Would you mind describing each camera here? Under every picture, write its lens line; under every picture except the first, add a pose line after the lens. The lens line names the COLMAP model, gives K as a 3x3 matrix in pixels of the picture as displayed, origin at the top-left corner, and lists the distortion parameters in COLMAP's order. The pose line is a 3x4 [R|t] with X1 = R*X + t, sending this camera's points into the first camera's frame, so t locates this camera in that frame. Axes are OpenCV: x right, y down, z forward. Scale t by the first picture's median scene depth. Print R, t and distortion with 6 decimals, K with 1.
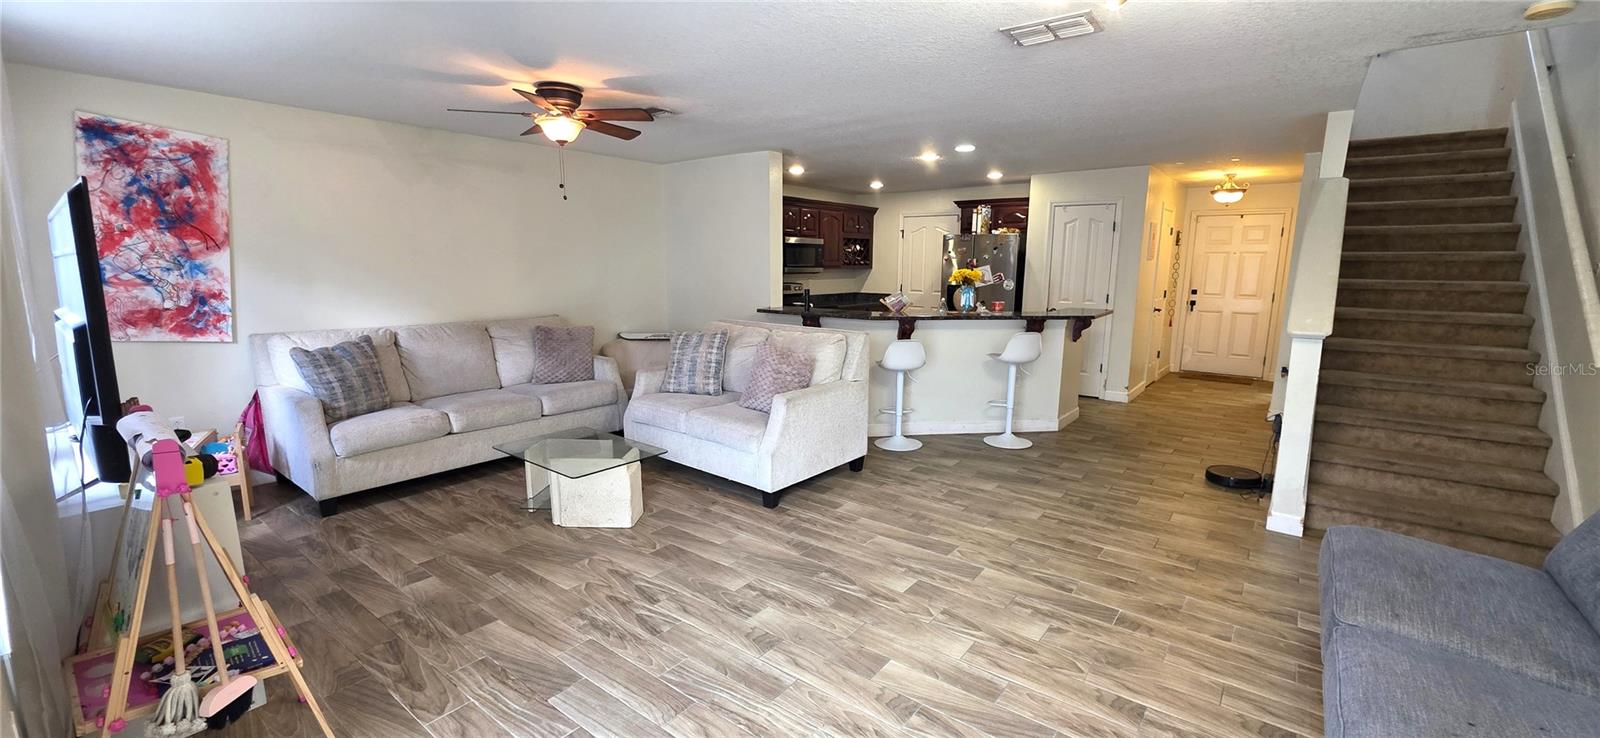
lens RADIAL K [[641.1, 0, 803.4], [0, 641.1, 377.0], [0, 0, 1]] dist [0.001752, -0.000351]
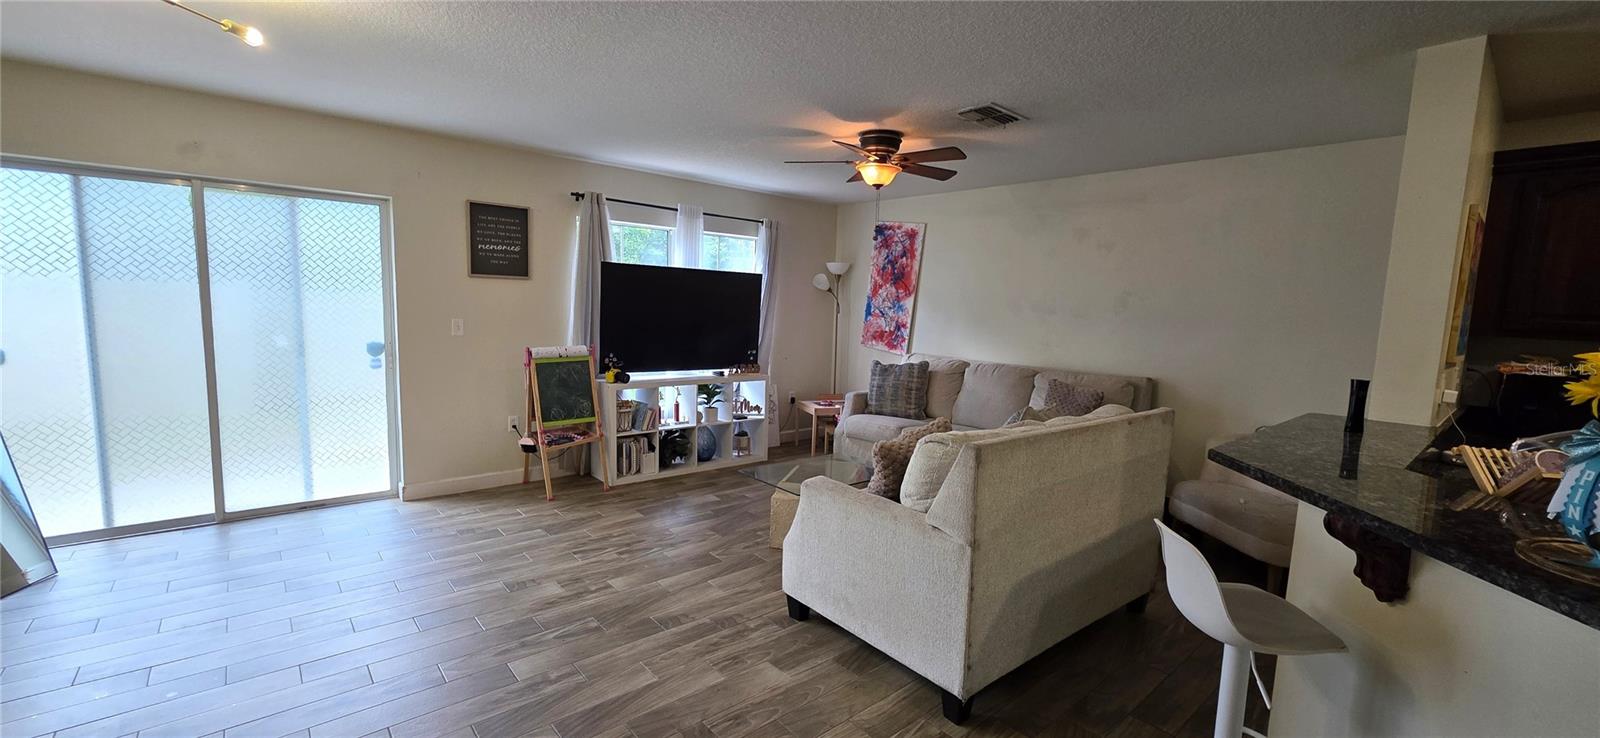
lens RADIAL K [[641.1, 0, 807.1], [0, 641.1, 377.3], [0, 0, 1]] dist [0.001752, -0.000351]
pose [[-0.191976, 0.102747, -0.976006, 0.665566], [-0.208549, 0.967520, 0.142875, -0.183107], [0.958985, 0.230973, -0.164313, 1.089005]]
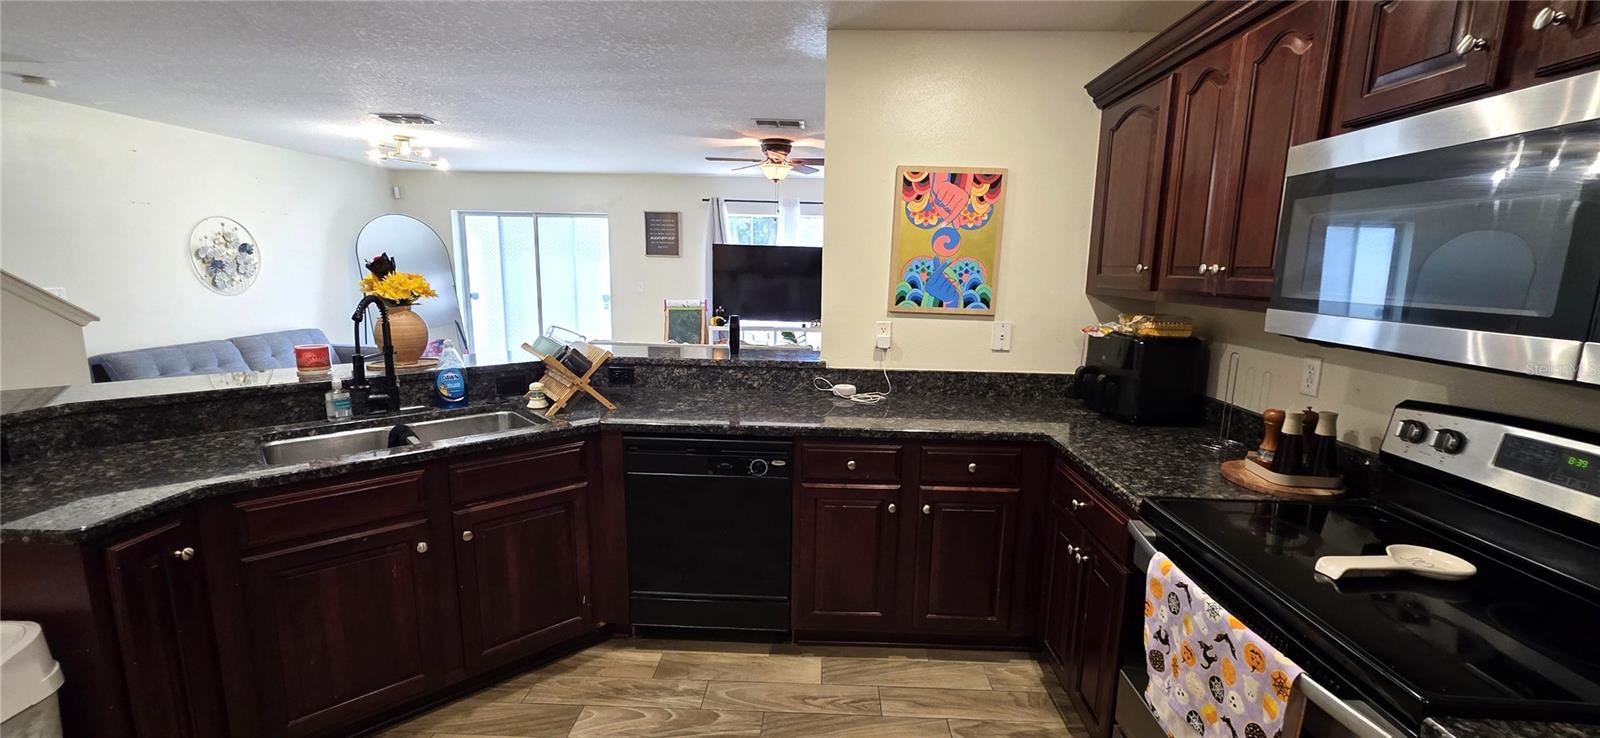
lens RADIAL K [[641.1, 0, 805.6], [0, 641.1, 379.2], [0, 0, 1]] dist [0.001752, -0.000351]
pose [[-0.808682, 0.083523, -0.582287, 0.402419], [-0.127241, 0.941598, 0.311775, -0.385317], [0.574320, 0.326217, -0.750825, 2.138436]]
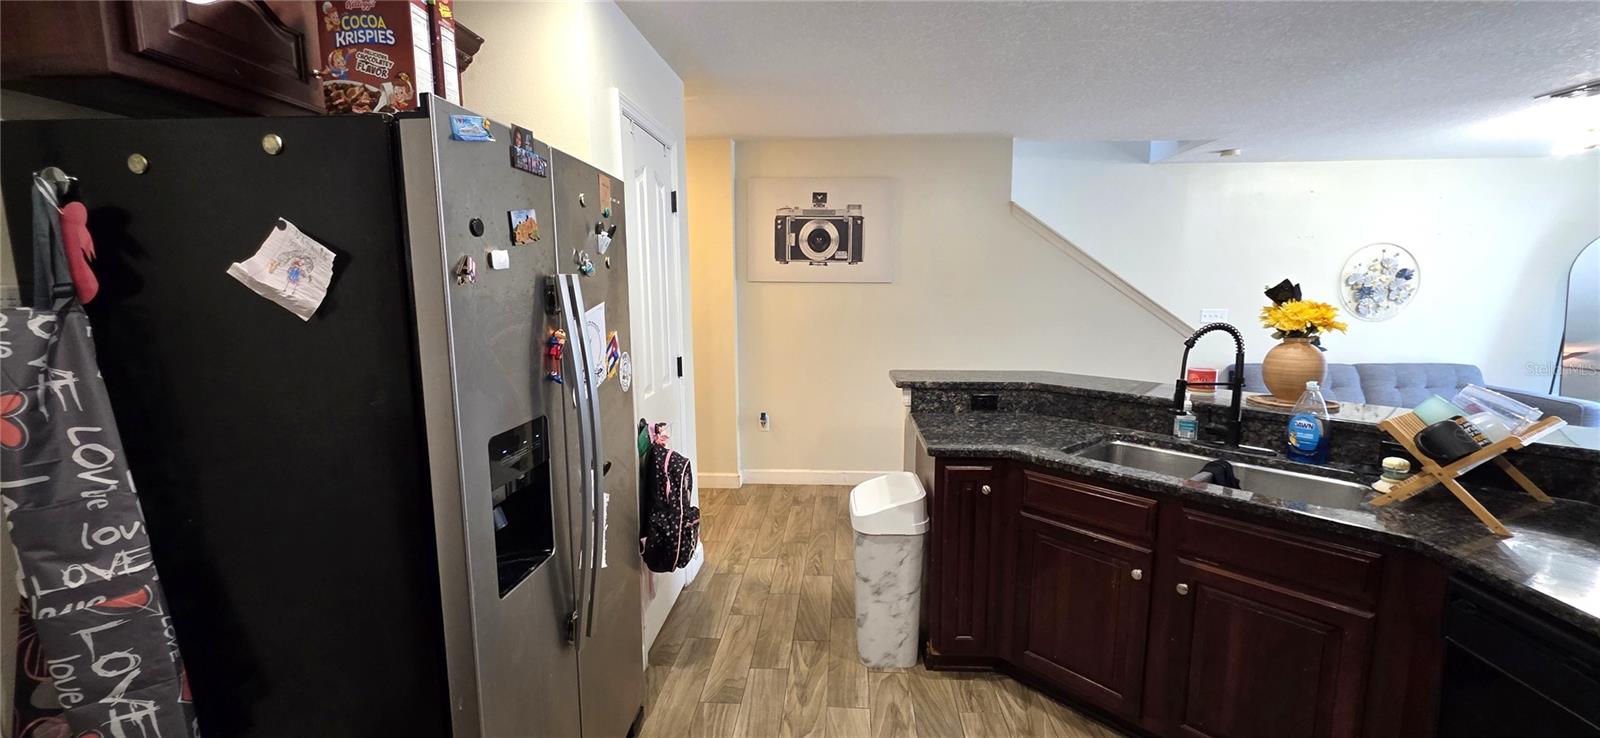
lens RADIAL K [[641.1, 0, 807.8], [0, 641.1, 377.5], [0, 0, 1]] dist [0.001752, -0.000351]
pose [[-0.560557, -0.125886, 0.818492, 0.114874], [0.149624, 0.956715, 0.249618, -0.376825], [-0.814487, 0.262391, -0.517458, 2.059046]]
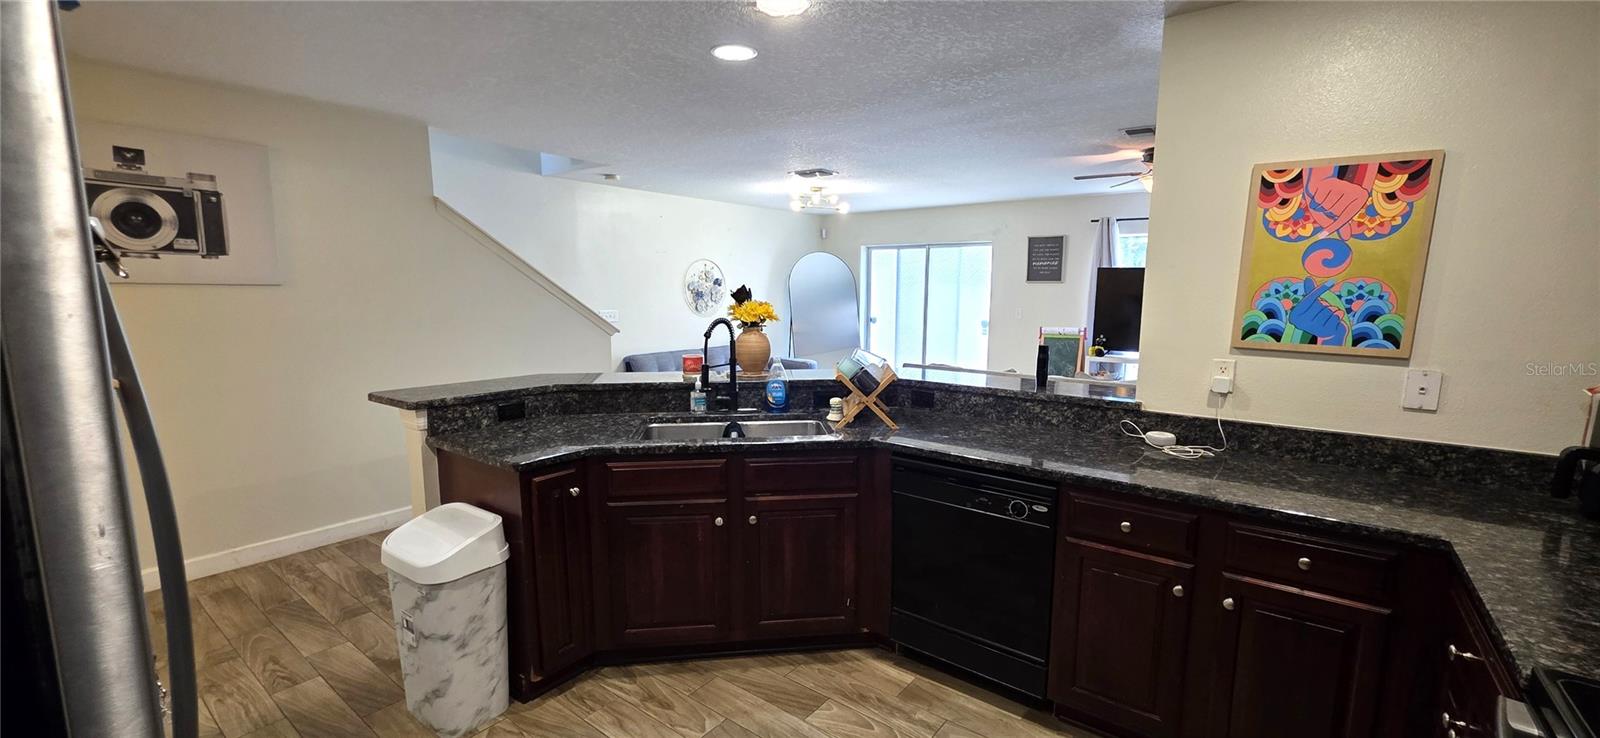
lens RADIAL K [[641.1, 0, 817.6], [0, 641.1, 381.3], [0, 0, 1]] dist [0.001752, -0.000351]
pose [[-0.999864, -0.008058, -0.014376, 0.277264], [-0.012251, 0.946894, 0.321313, -0.395728], [0.011023, 0.321446, -0.946864, 2.177063]]
